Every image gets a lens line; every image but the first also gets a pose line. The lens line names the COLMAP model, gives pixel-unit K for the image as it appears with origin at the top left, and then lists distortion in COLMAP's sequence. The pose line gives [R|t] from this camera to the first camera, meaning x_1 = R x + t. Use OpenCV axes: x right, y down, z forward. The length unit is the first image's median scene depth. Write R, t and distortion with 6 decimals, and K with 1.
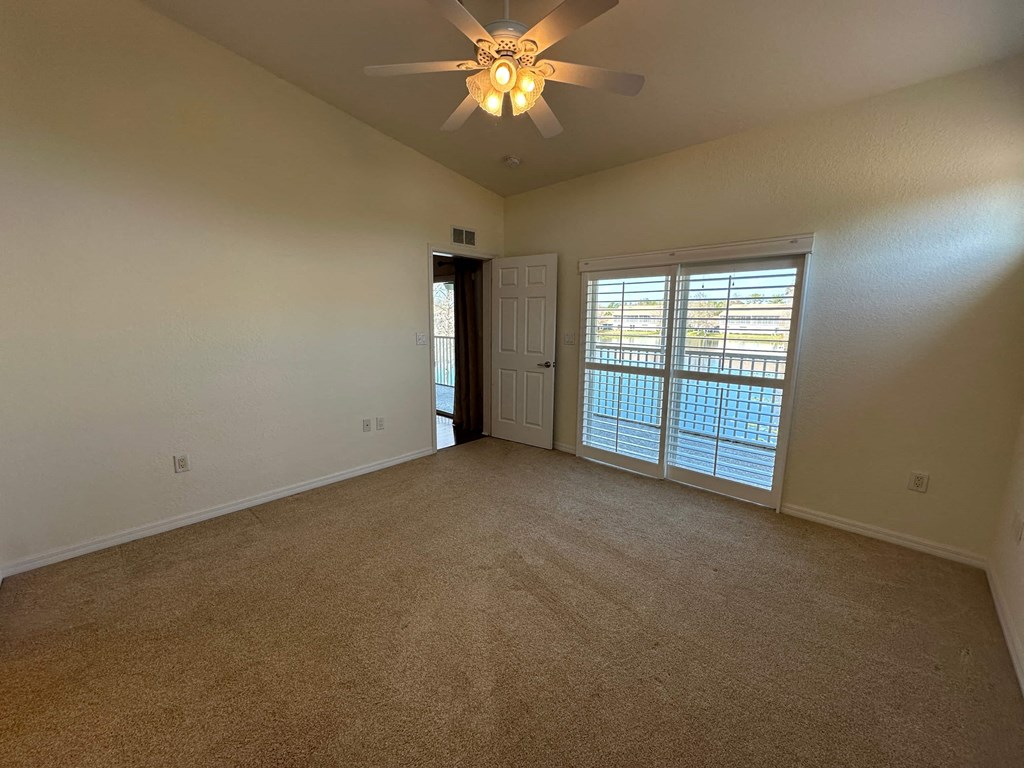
lens RADIAL K [[408.0, 0, 514.9], [0, 408.0, 383.1], [0, 0, 1]] dist [-0.001978, 0.000053]
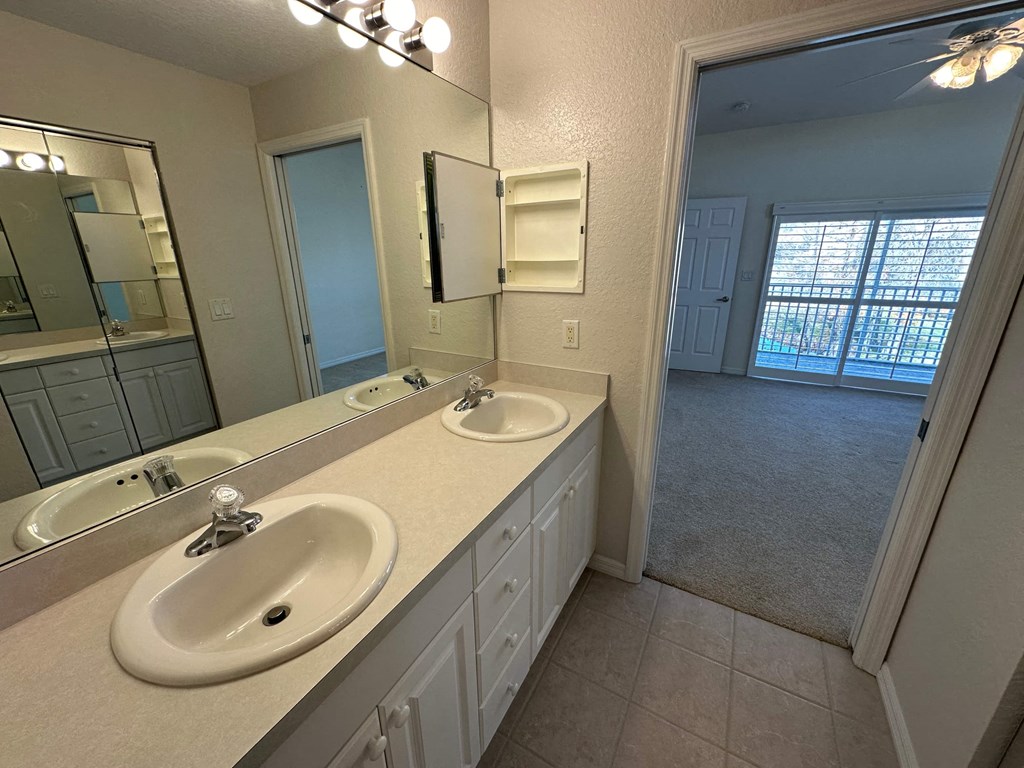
lens RADIAL K [[409.9, 0, 511.6], [0, 409.9, 386.2], [0, 0, 1]] dist [-0.002238, -0.000134]
pose [[0.969644, -0.078831, 0.231466, -0.965894], [0.045579, 0.988286, 0.145646, 0.001379], [-0.240236, -0.130675, 0.961879, 0.010869]]
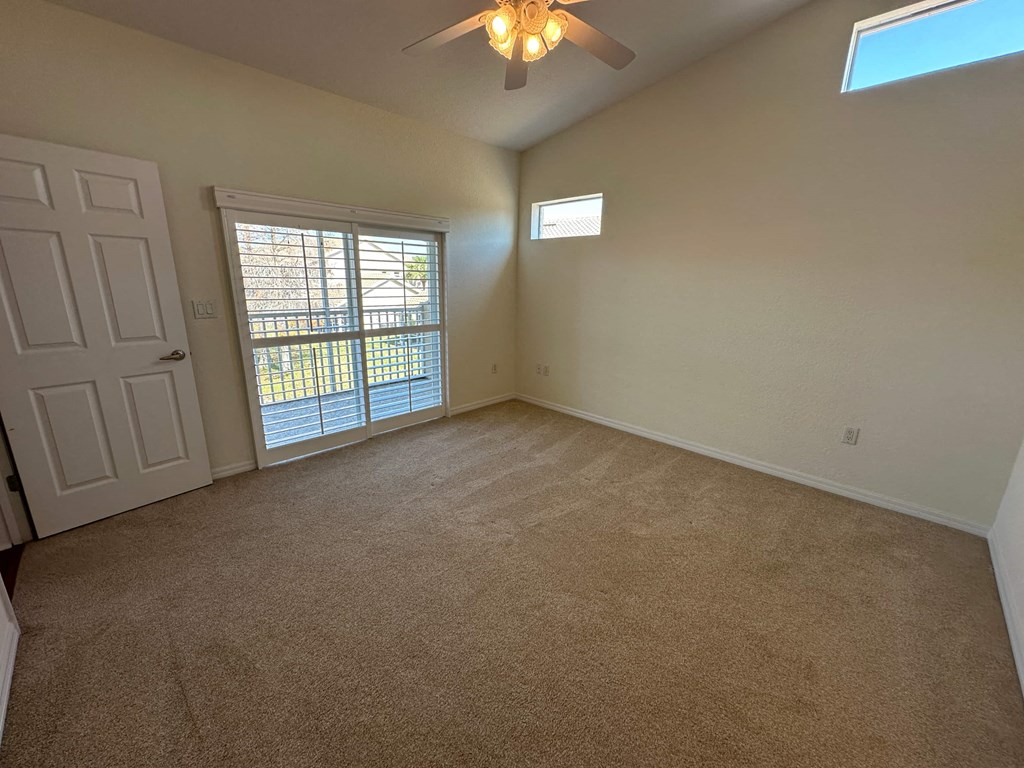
lens RADIAL K [[416.2, 0, 512.0], [0, 416.2, 384.0], [0, 0, 1]] dist [0.032345, -0.000018]
pose [[0.034775, -0.247181, 0.968345, -0.645237], [0.155888, 0.958413, 0.239048, -0.095457], [-0.987162, 0.142641, 0.071861, 0.576984]]
